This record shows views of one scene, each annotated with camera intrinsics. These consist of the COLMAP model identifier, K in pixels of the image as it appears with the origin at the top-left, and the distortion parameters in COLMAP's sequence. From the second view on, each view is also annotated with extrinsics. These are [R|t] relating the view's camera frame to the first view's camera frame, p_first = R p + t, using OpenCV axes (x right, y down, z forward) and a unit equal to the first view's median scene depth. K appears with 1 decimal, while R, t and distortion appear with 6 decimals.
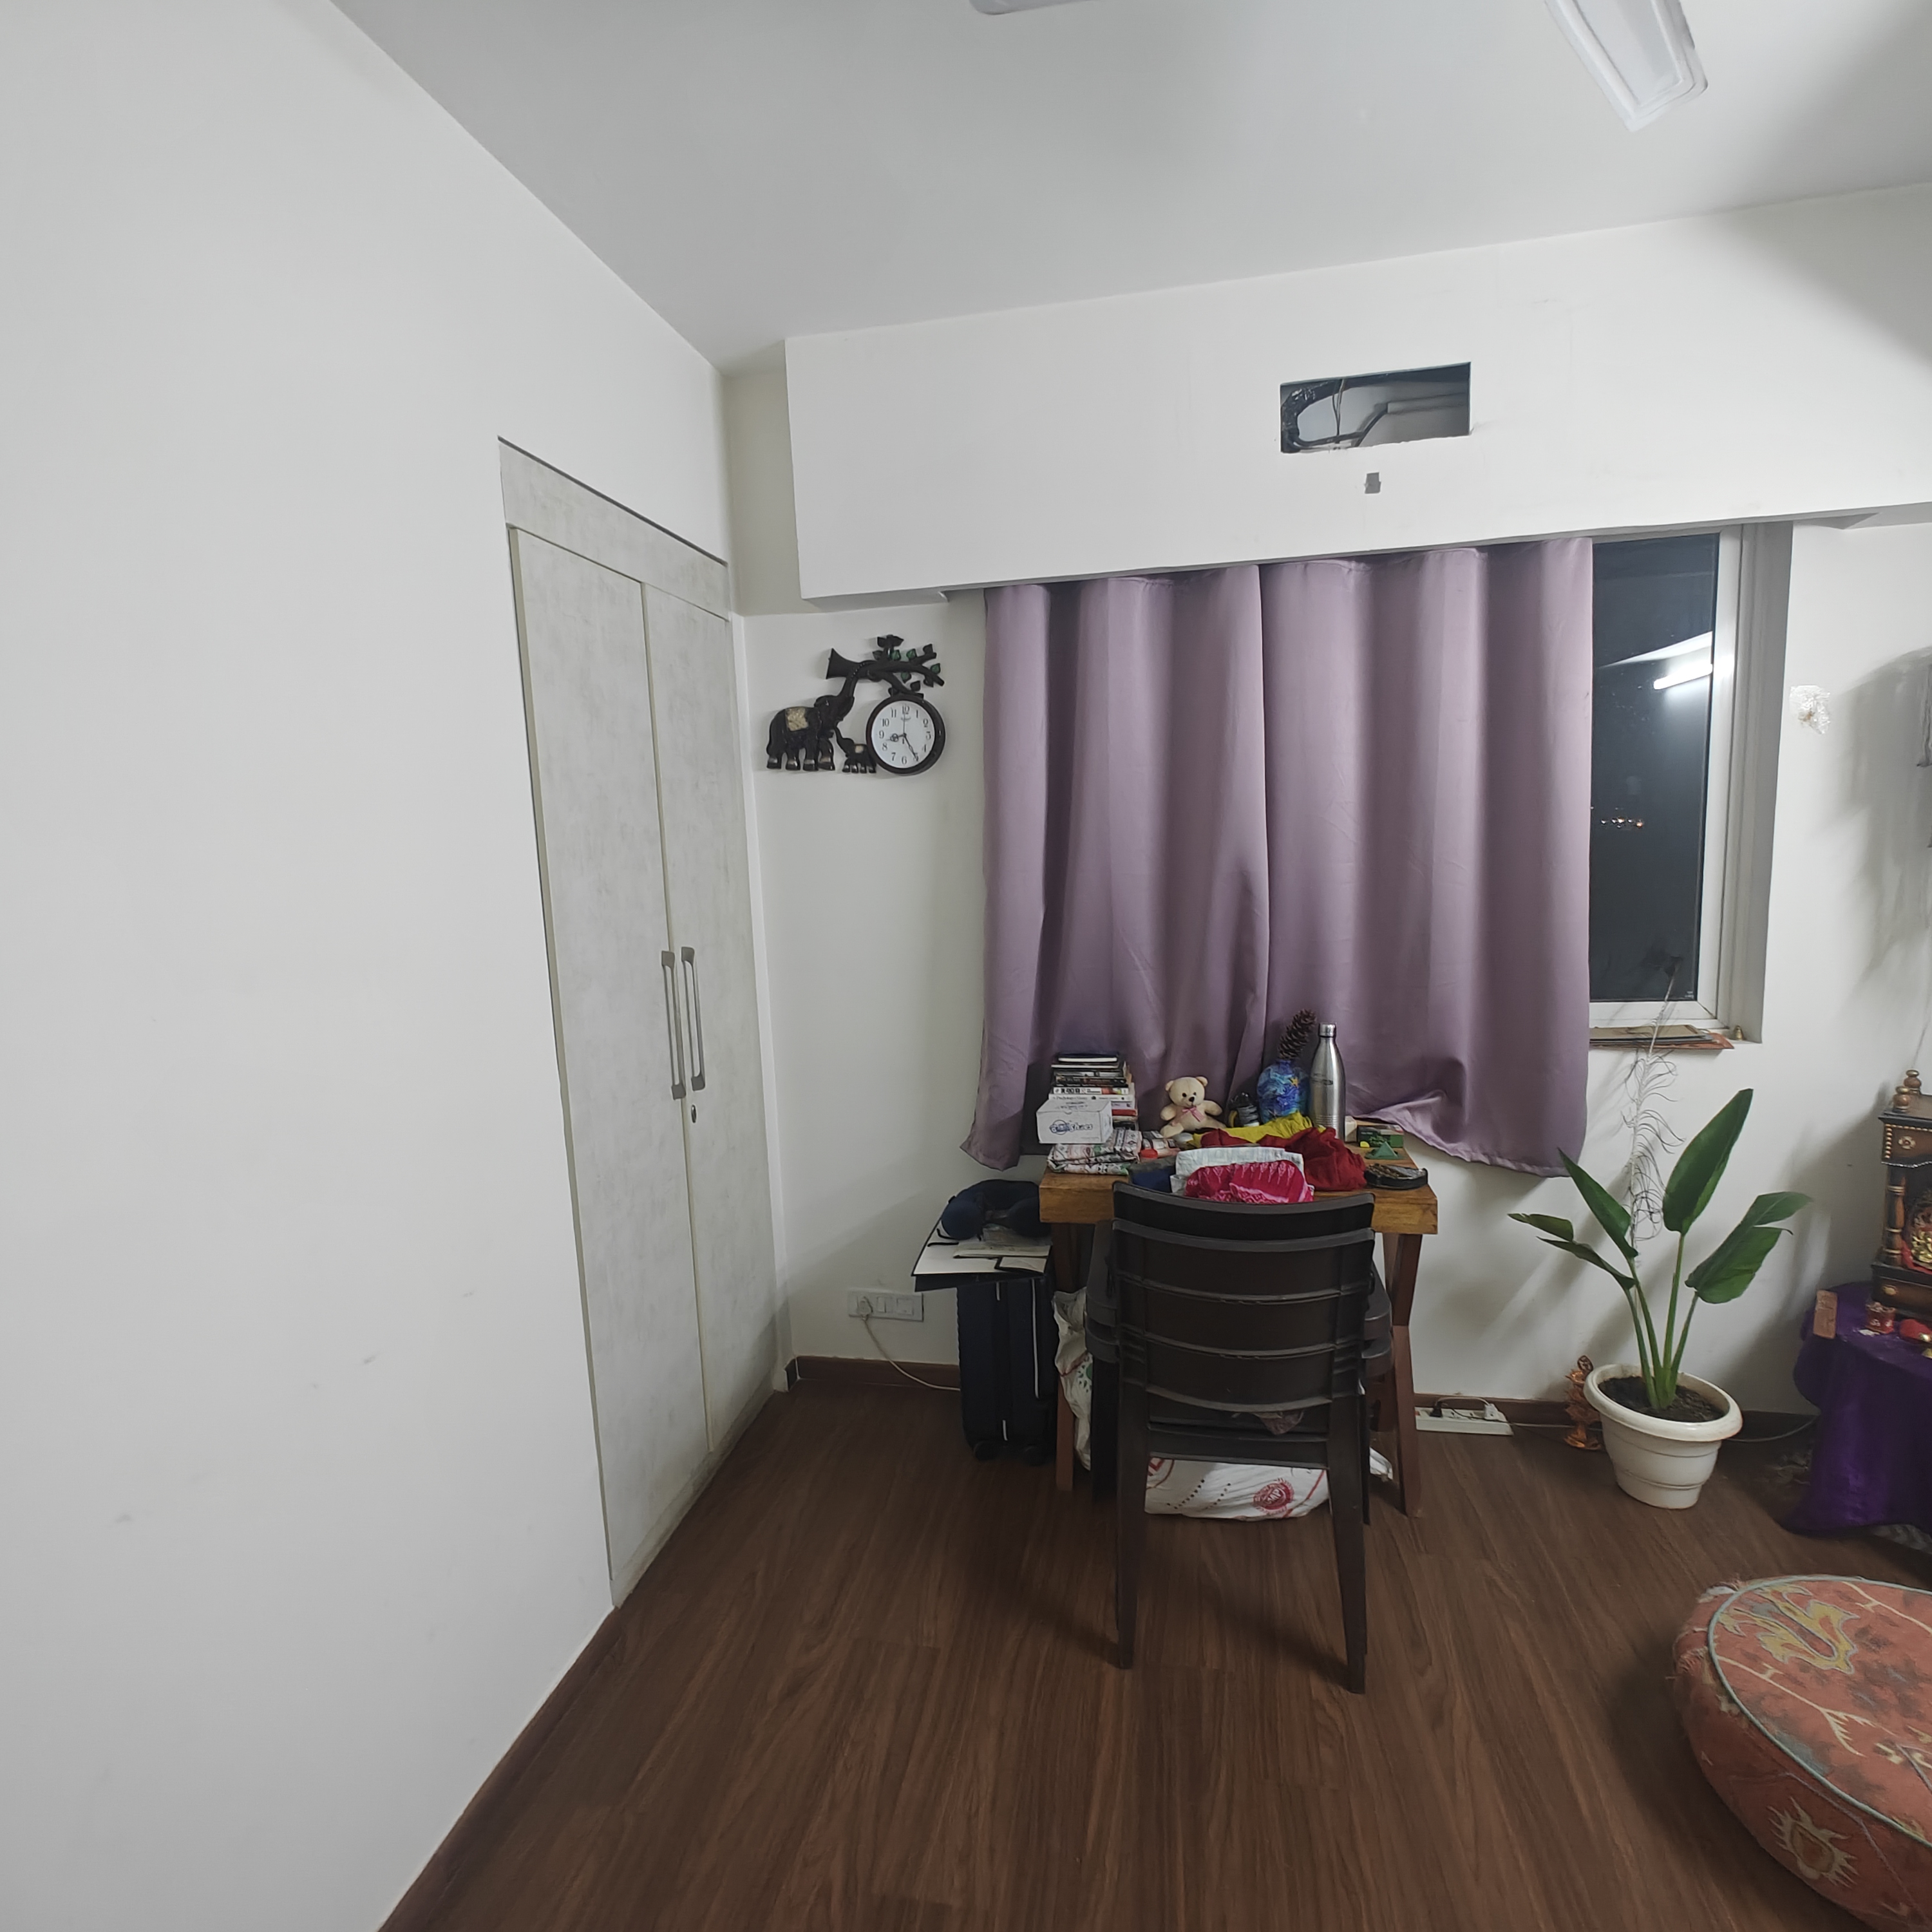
lens RADIAL K [[1073.7, 0, 975.7], [0, 1073.7, 971.4], [0, 0, 1]] dist [-0.003939, 0.001907]
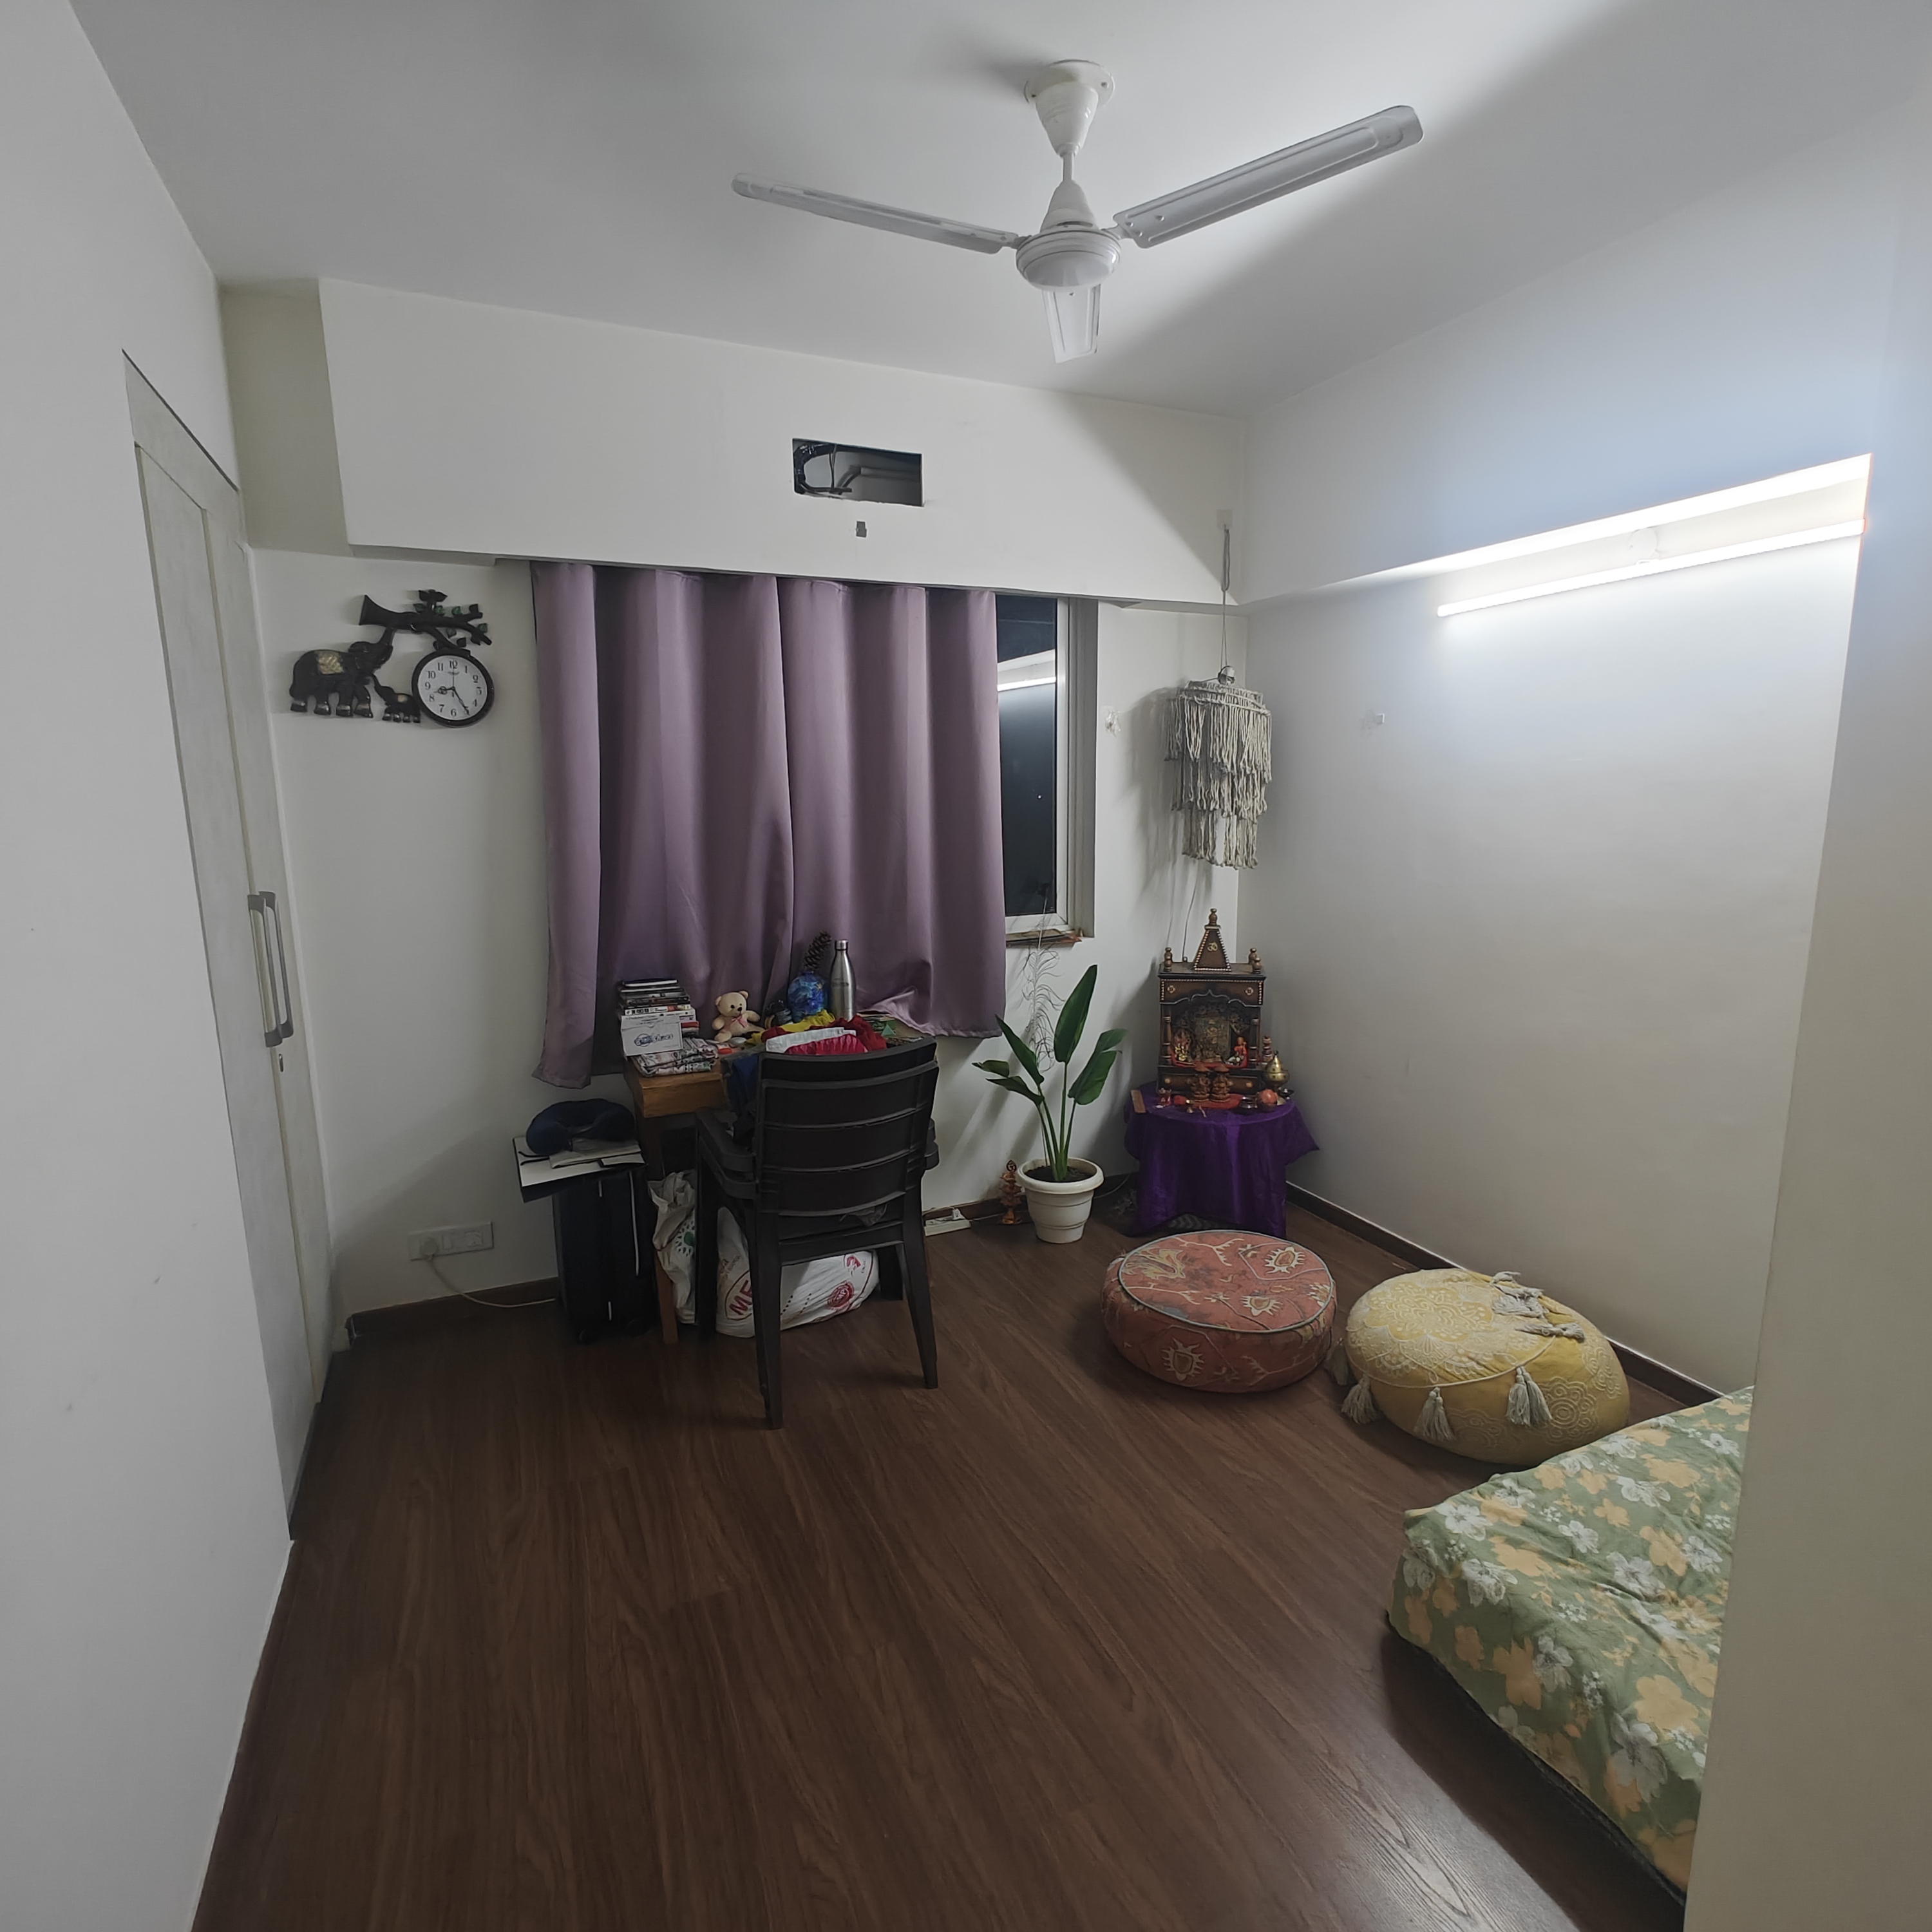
lens RADIAL K [[1073.7, 0, 975.7], [0, 1073.7, 971.4], [0, 0, 1]] dist [-0.003939, 0.001907]
pose [[0.814772, -0.068400, 0.575732, -0.294566], [0.054734, 0.997656, 0.041068, 0.042909], [-0.577192, -0.001949, 0.816606, -0.159446]]
